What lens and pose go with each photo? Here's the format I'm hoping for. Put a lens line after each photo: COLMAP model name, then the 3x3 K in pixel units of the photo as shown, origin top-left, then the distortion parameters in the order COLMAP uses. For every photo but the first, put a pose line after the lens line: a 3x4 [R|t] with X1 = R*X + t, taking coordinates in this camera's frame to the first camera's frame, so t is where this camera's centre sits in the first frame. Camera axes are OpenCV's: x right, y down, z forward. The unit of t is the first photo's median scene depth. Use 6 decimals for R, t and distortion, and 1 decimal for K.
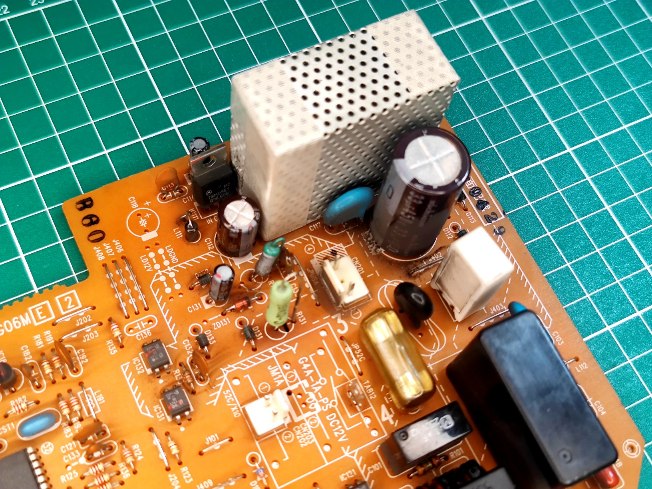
lens RADIAL K [[920.5, 0, 326.0], [0, 920.5, 244.5], [0, 0, 1]] dist [0.006241, -0.036515]
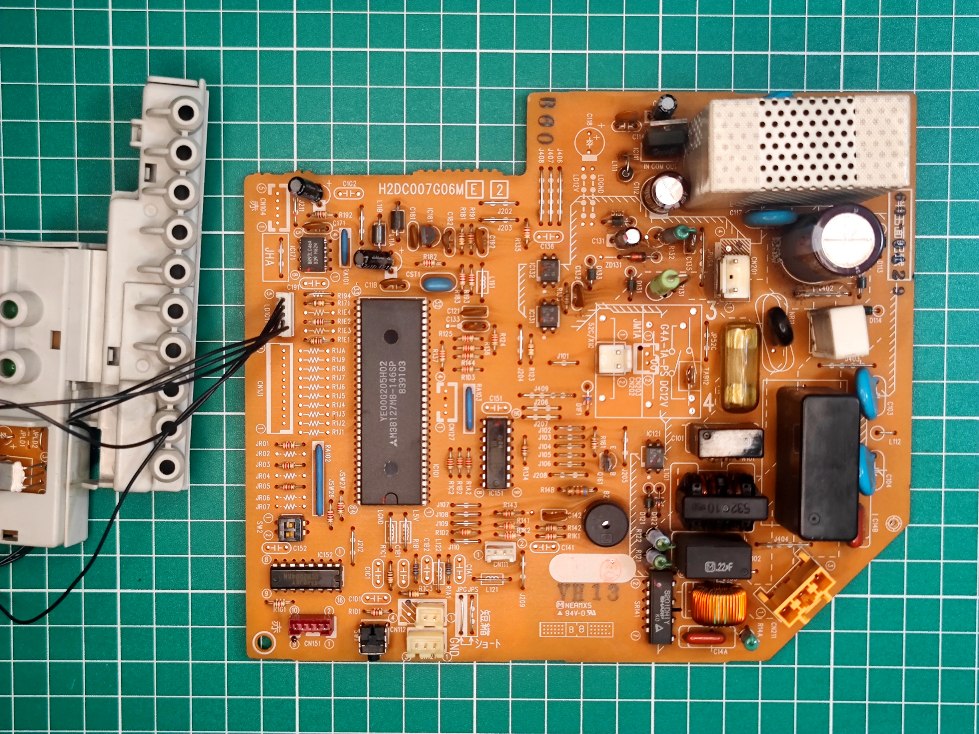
lens RADIAL K [[1382.2, 0, 489.5], [0, 1382.2, 367.0], [0, 0, 1]] dist [0.006241, -0.036515]
pose [[0.883910, 0.457720, -0.095894, -0.030635], [-0.377010, 0.818766, 0.432996, -0.494717], [0.276706, -0.346577, 0.896280, -0.598965]]
